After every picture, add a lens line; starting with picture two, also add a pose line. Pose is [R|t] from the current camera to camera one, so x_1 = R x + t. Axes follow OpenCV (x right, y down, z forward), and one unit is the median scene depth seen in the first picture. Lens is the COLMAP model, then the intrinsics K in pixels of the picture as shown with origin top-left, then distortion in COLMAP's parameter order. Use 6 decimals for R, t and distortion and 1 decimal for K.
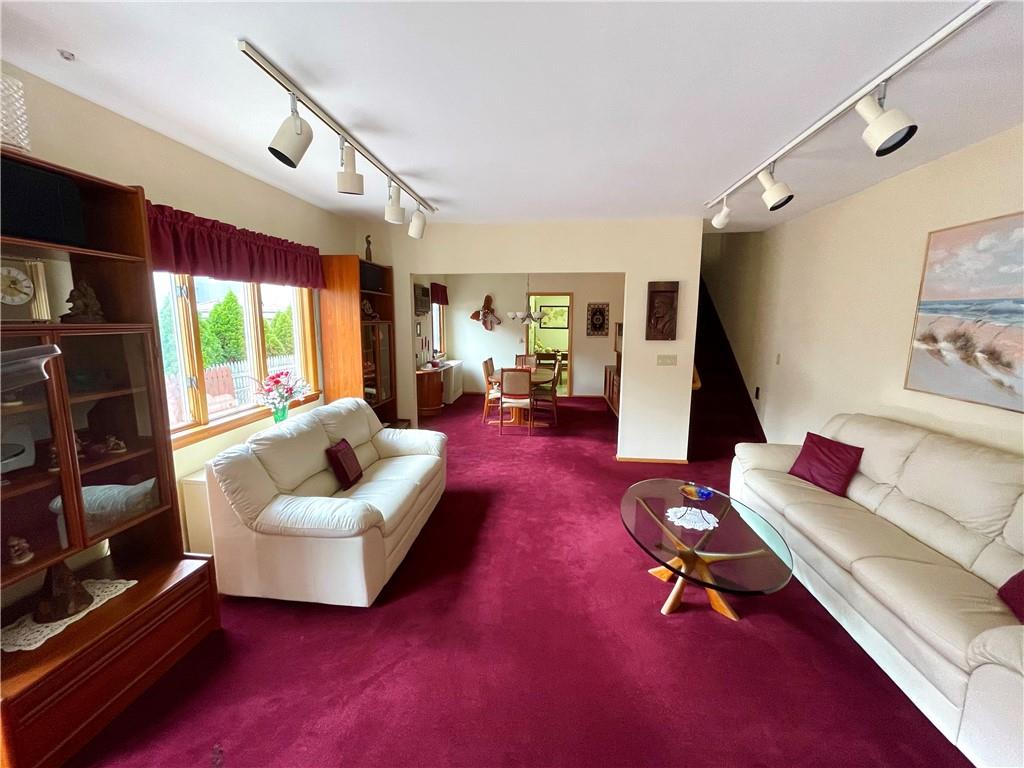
lens RADIAL K [[412.1, 0, 512.0], [0, 412.1, 384.0], [0, 0, 1]] dist [-0.000547, -0.000155]
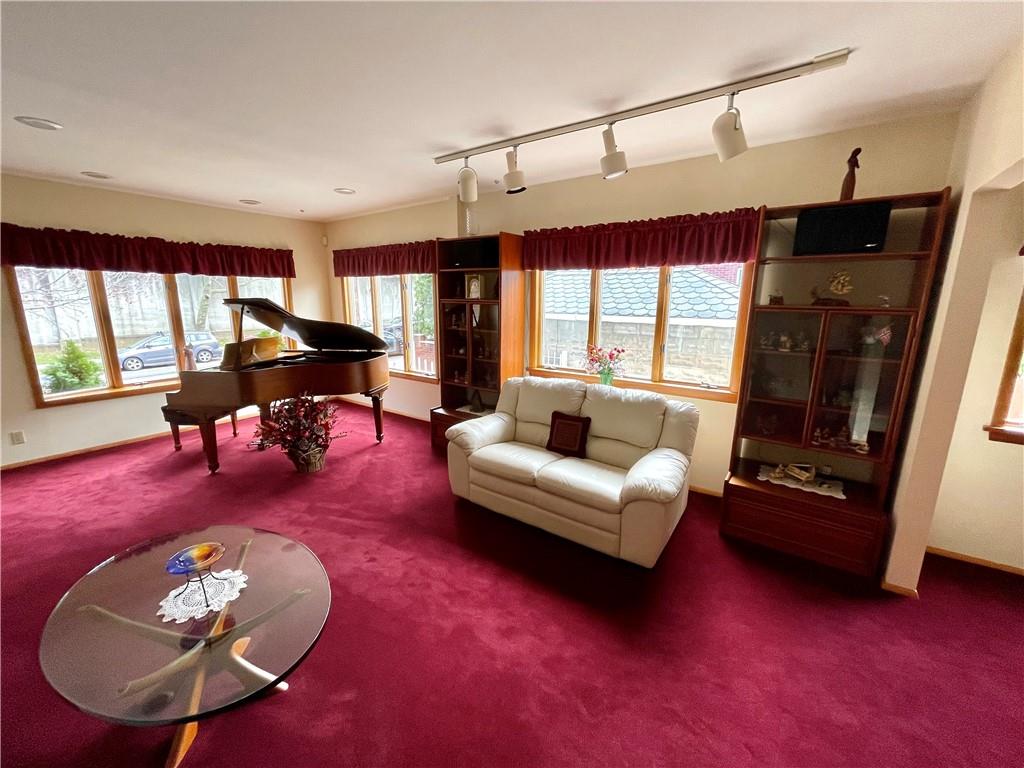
lens RADIAL K [[412.1, 0, 512.0], [0, 412.1, 384.0], [0, 0, 1]] dist [-0.000547, -0.000155]
pose [[-0.485284, 0.174684, -0.856729, 0.686301], [-0.146437, 0.949762, 0.276601, -0.255275], [0.862007, 0.259687, -0.435324, 1.586944]]
